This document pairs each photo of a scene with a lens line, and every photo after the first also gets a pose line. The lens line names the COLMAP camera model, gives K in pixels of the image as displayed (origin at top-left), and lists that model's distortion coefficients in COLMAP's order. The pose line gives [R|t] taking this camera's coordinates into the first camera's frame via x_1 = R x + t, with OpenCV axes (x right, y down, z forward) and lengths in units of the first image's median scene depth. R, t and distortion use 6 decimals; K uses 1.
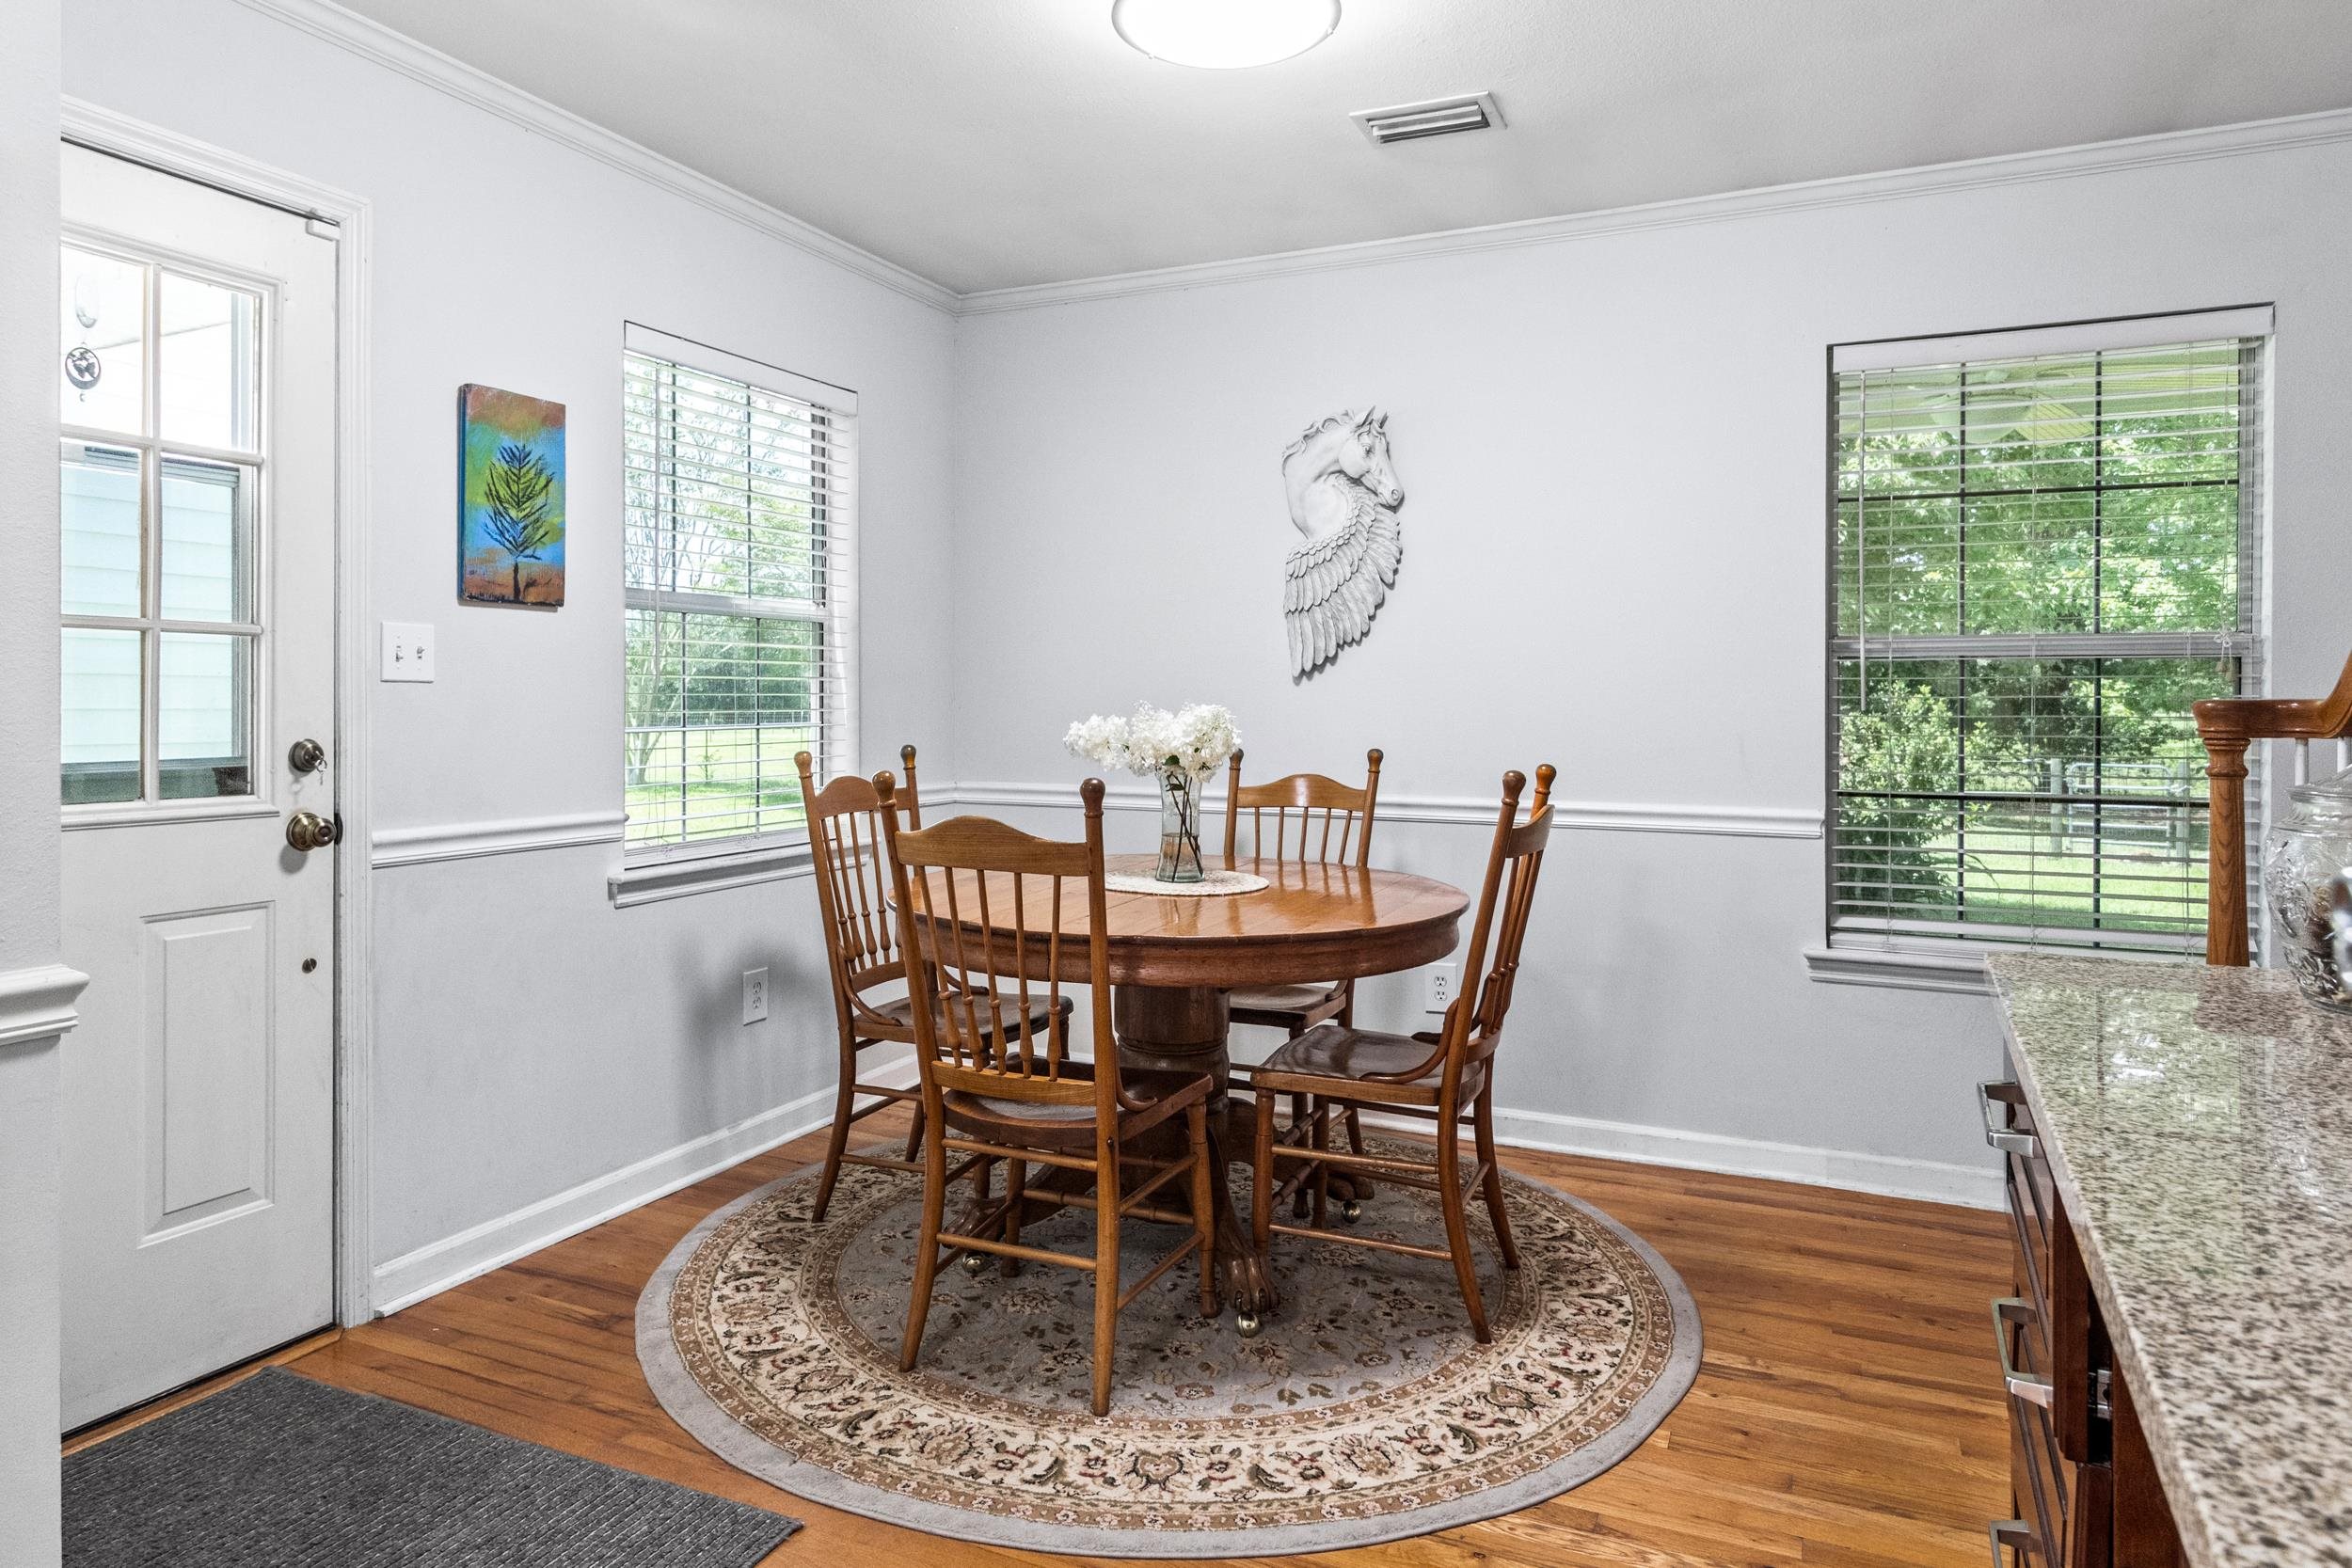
lens RADIAL K [[1425.1, 0, 1138.4], [0, 1425.1, 696.8], [0, 0, 1]] dist [-0.007416, -0.000331]
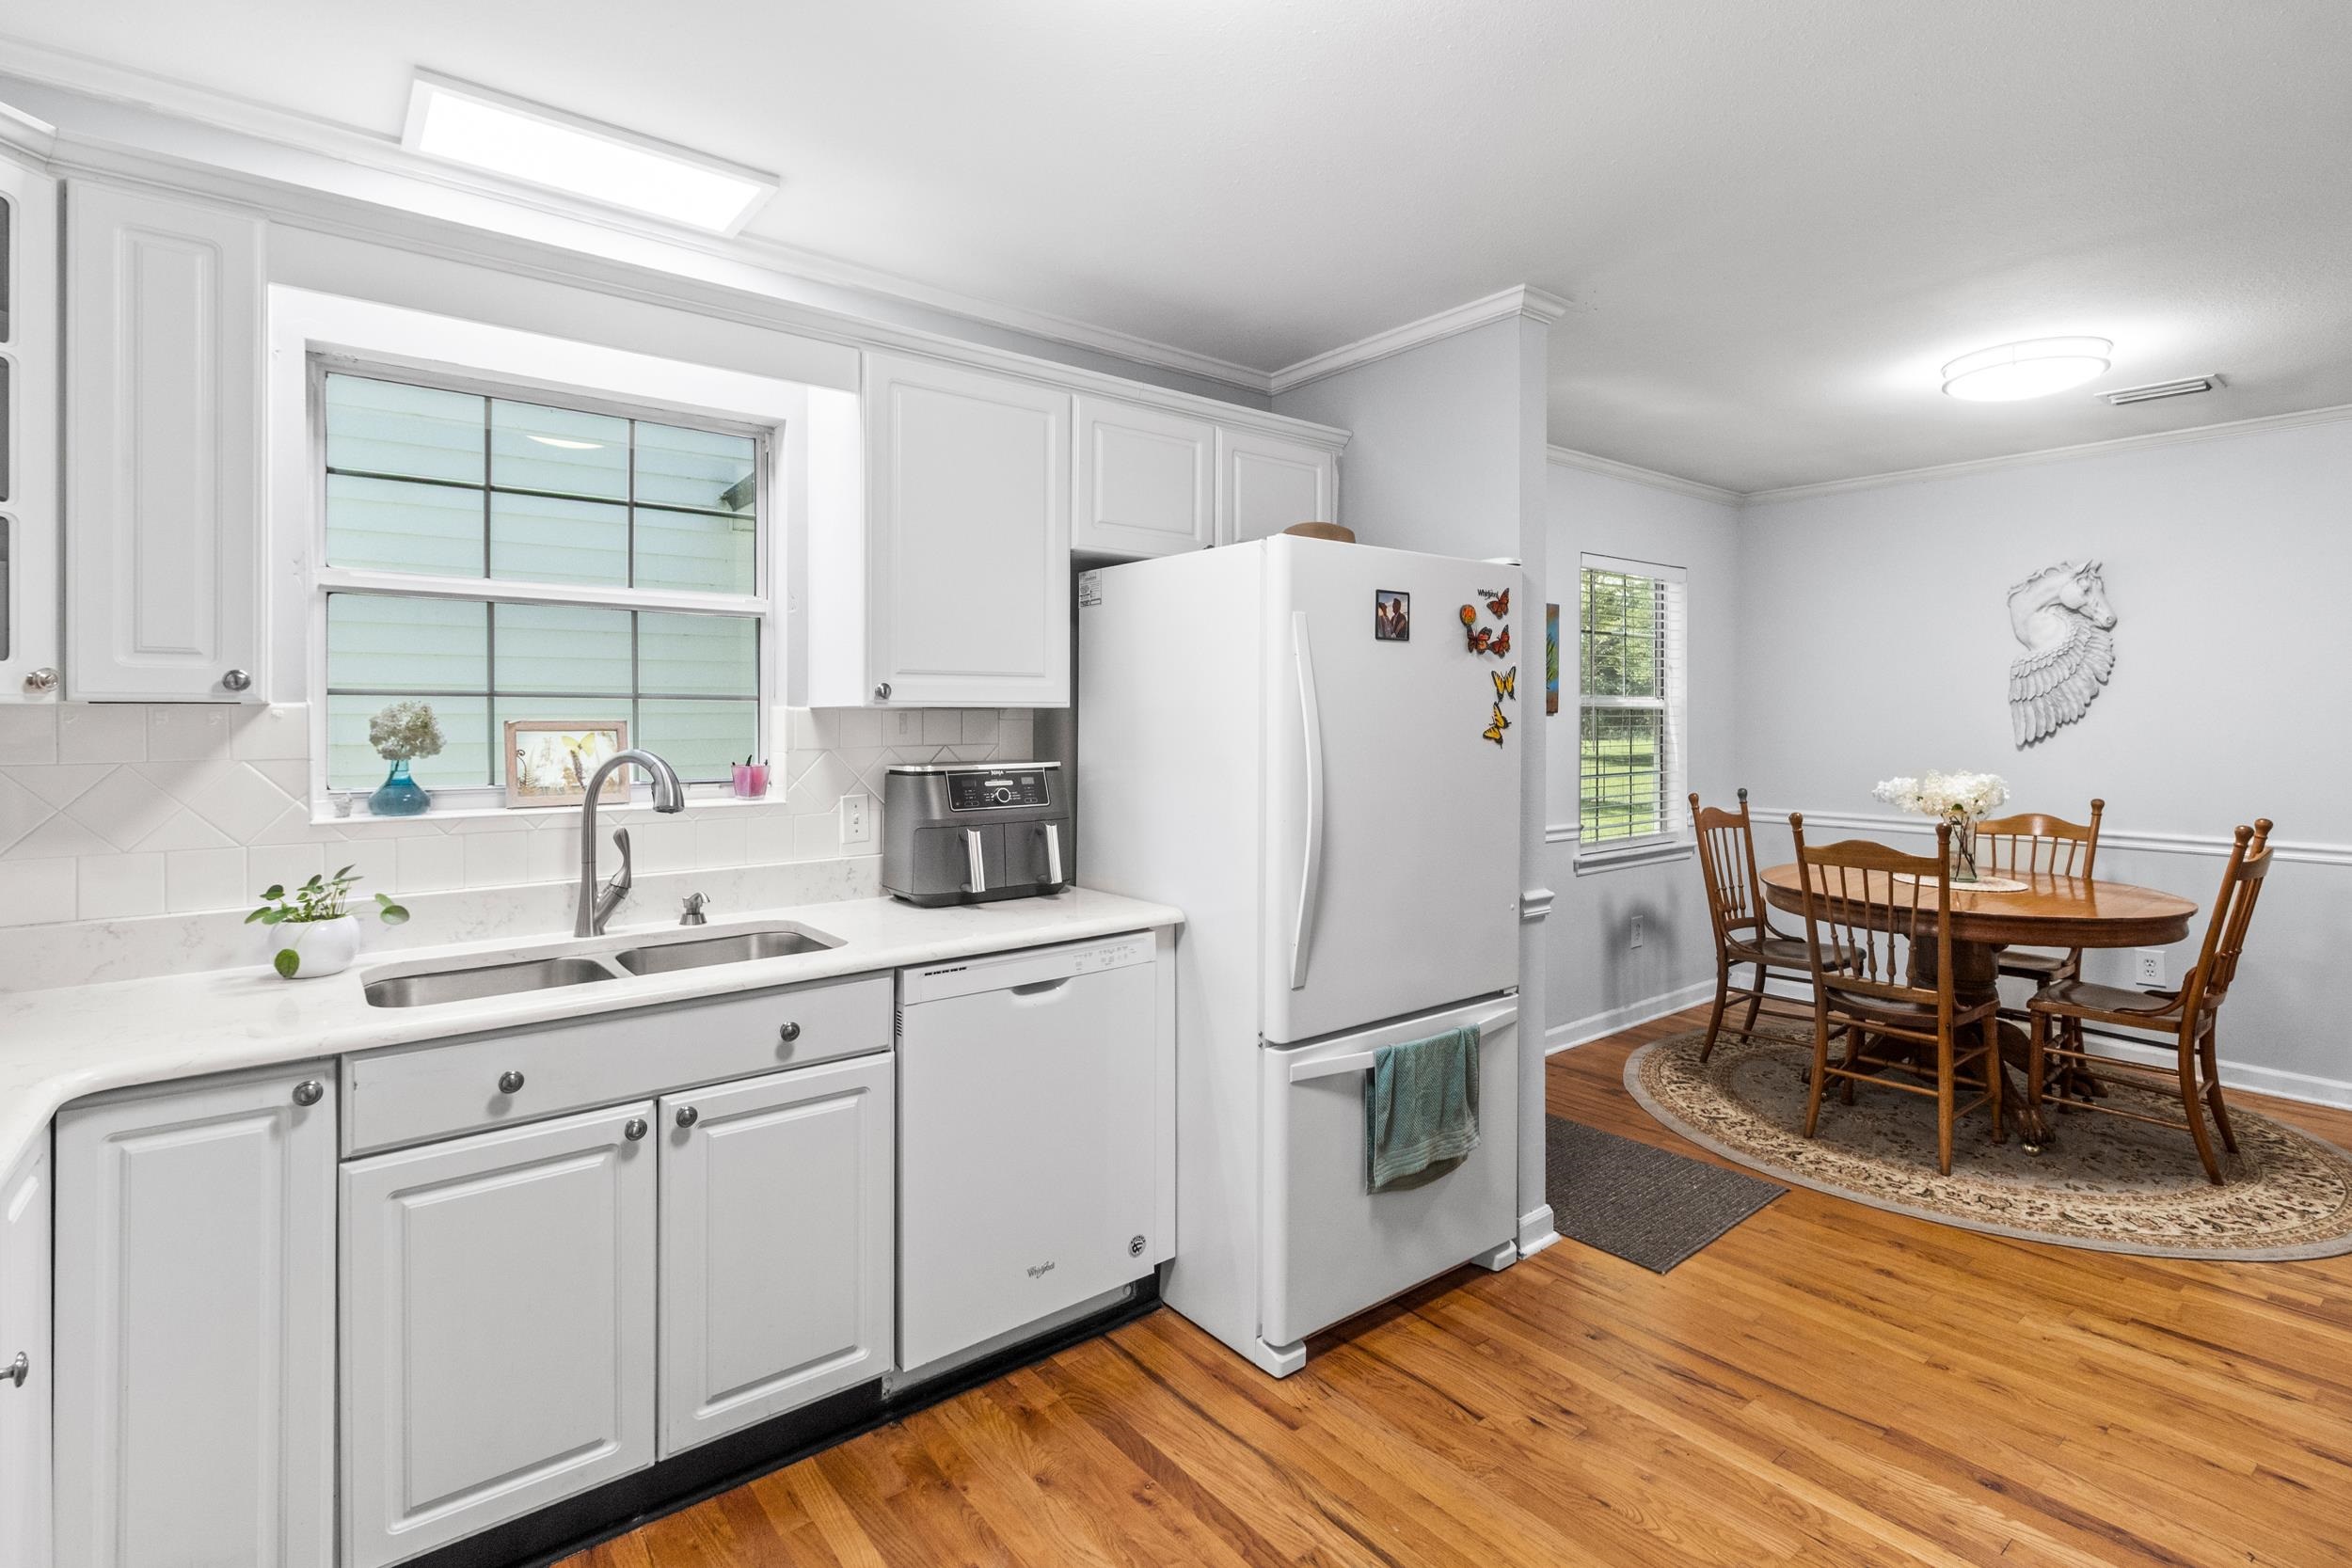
lens RADIAL K [[1110.0, 0, 1167.8], [0, 1110.0, 720.3], [0, 0, 1]] dist [0.003273, -0.001531]
pose [[0.895610, -0.000903, -0.444840, -0.236892], [0.003852, 0.999976, 0.005727, -0.071015], [0.444824, -0.006842, 0.895592, -0.586173]]
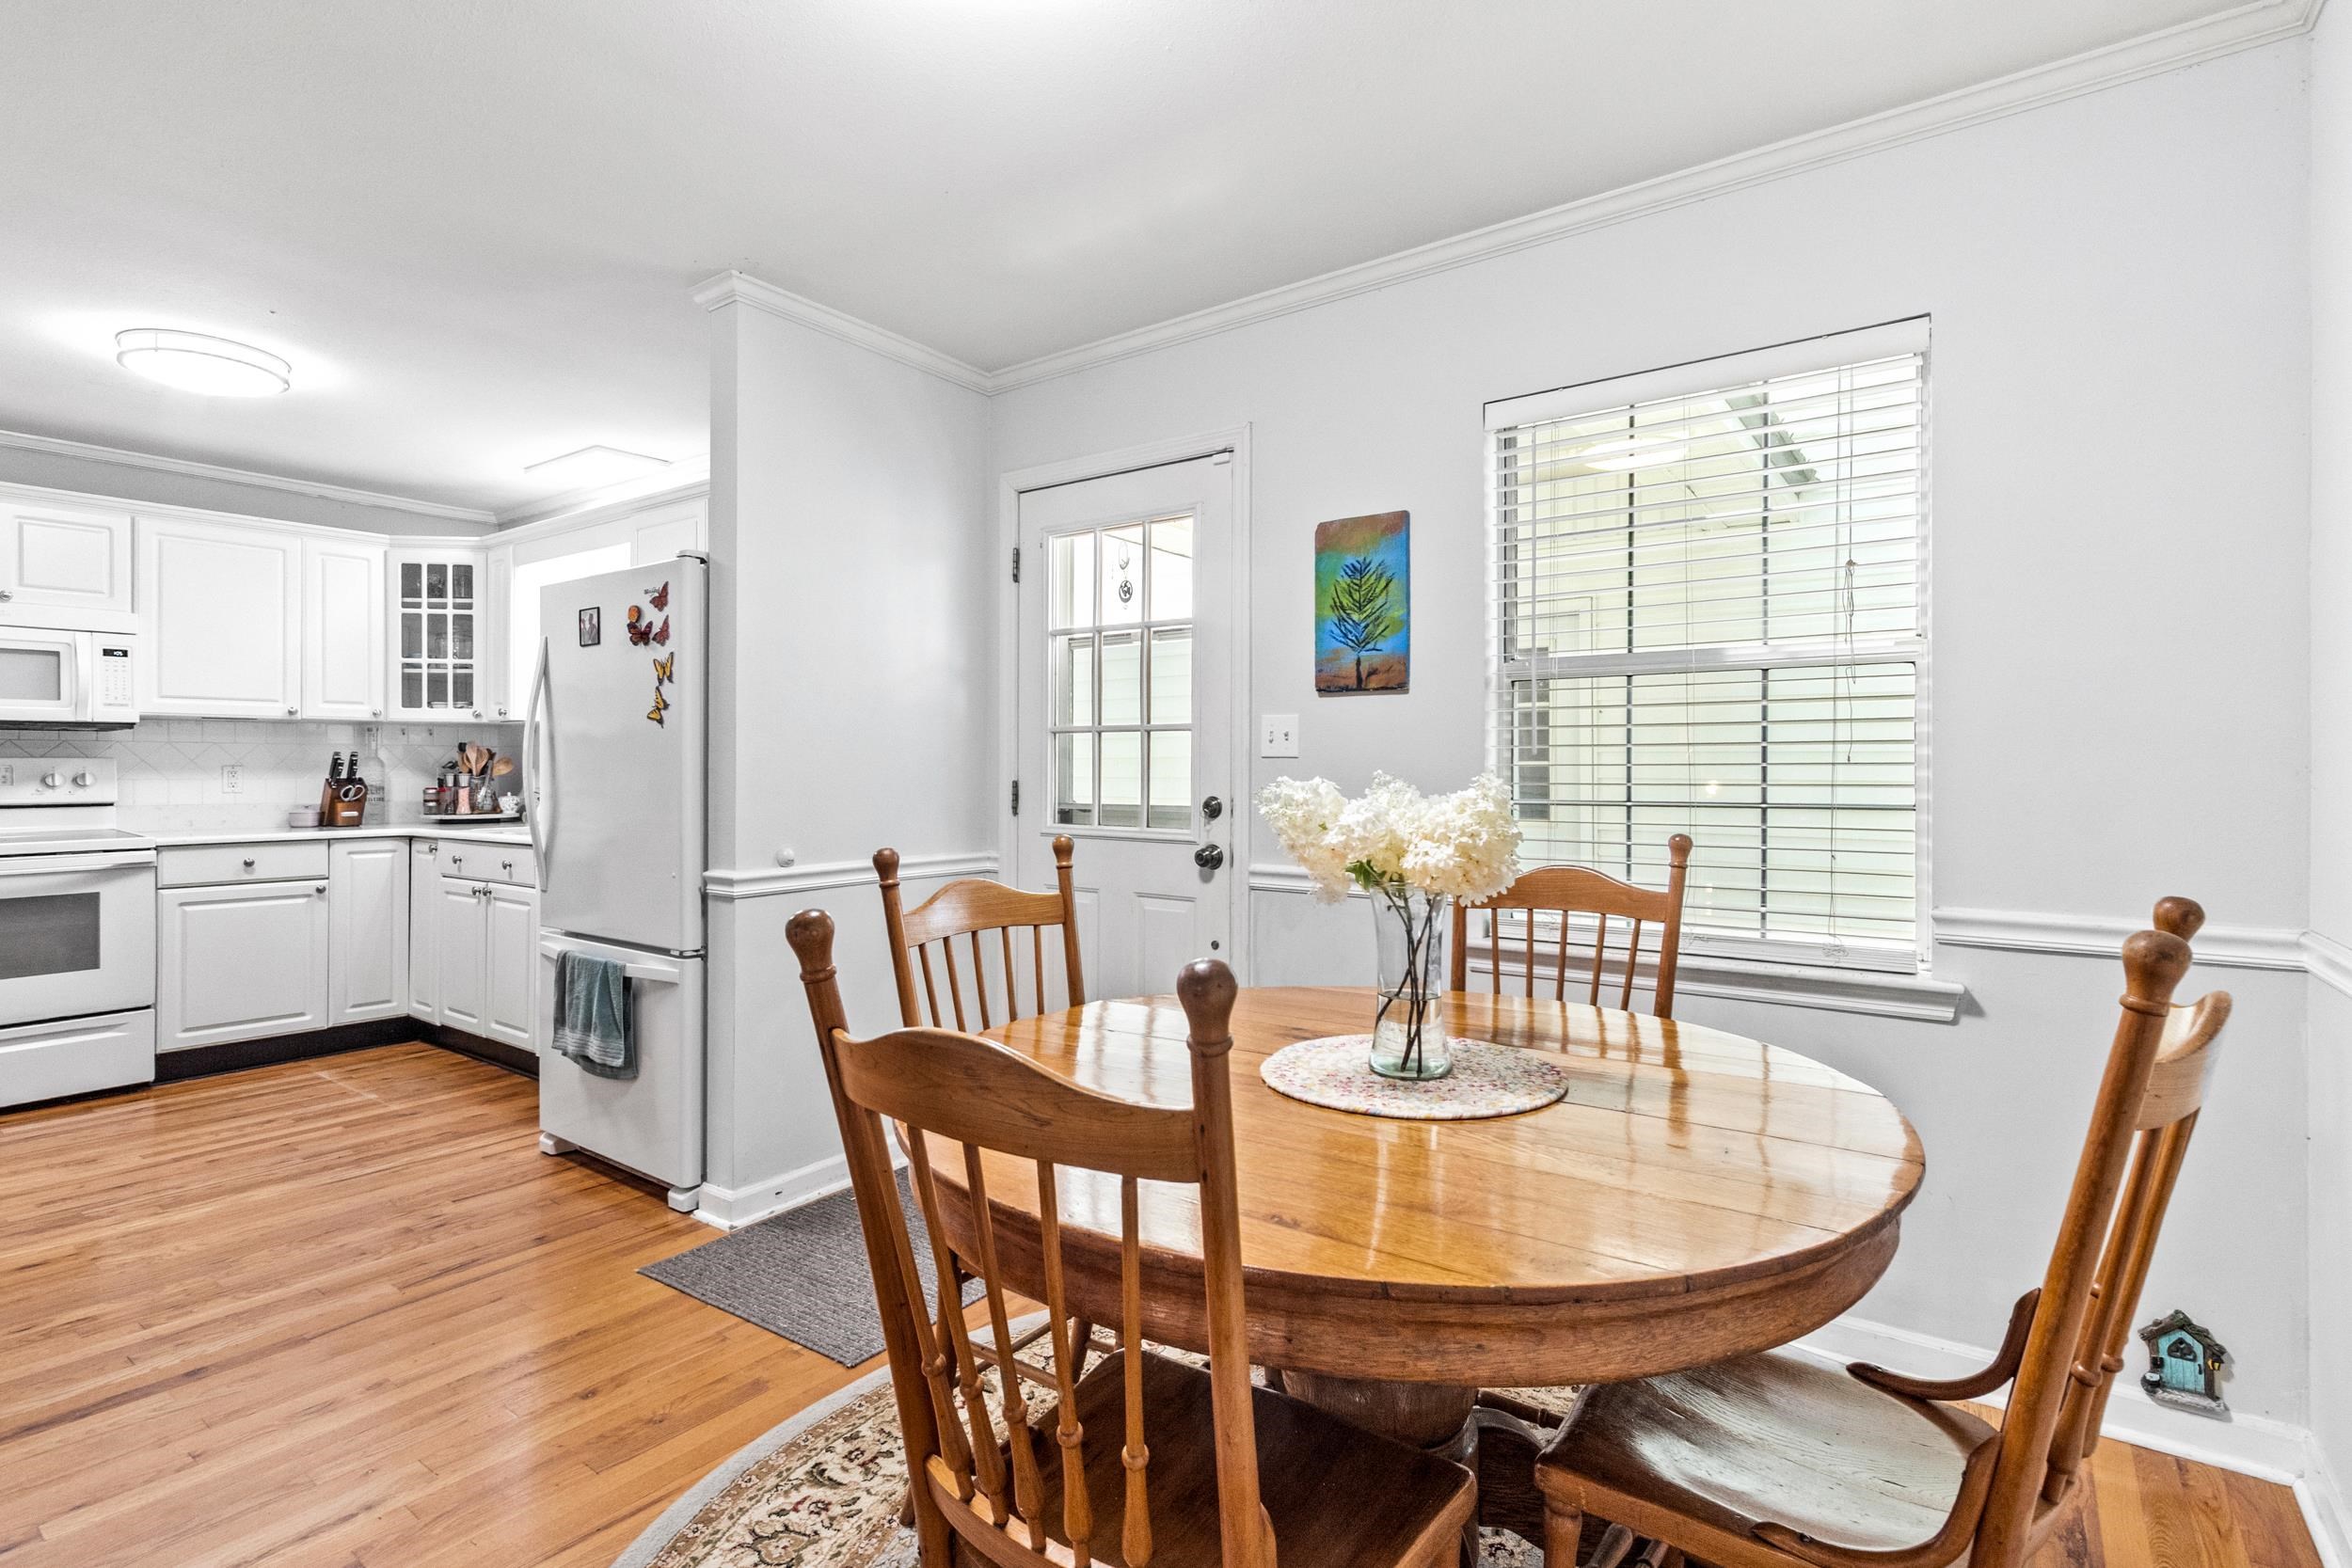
lens RADIAL K [[1110.0, 0, 1150.1], [0, 1110.0, 766.8], [0, 0, 1]] dist [0.003273, -0.001531]
pose [[-0.183166, -0.005097, -0.983069, 0.567068], [0.000374, 0.999986, -0.005255, 0.004036], [0.983082, -0.001331, -0.183161, 1.087713]]
